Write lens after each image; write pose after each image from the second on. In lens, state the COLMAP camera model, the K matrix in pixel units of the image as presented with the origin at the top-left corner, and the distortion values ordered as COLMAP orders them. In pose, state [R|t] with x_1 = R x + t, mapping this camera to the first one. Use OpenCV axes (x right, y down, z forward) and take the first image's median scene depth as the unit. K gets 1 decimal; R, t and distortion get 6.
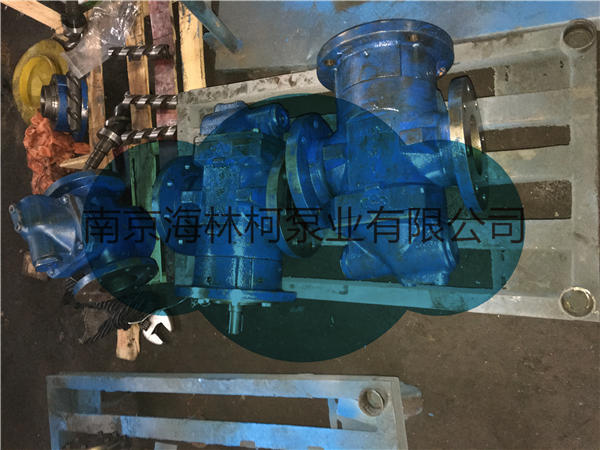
lens RADIAL K [[512.2, 0, 300.0], [0, 512.2, 225.0], [0, 0, 1]] dist [0.102706, -0.145840]
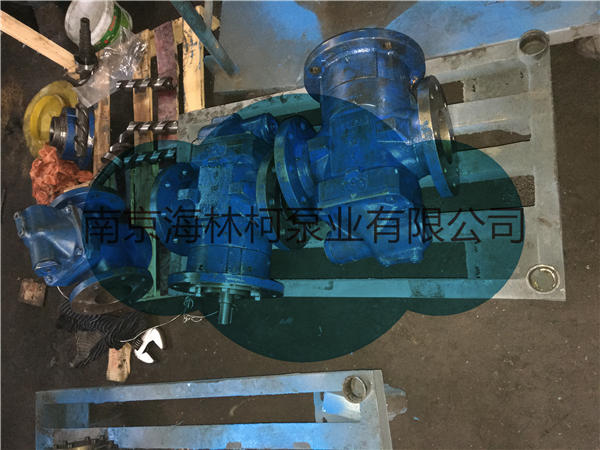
lens RADIAL K [[512.2, 0, 300.0], [0, 512.2, 225.0], [0, 0, 1]] dist [0.102706, -0.145840]
pose [[0.999939, 0.010026, 0.004718, 0.016512], [-0.009314, 0.991164, -0.132316, 0.122059], [-0.006003, 0.132264, 0.991196, -0.048915]]
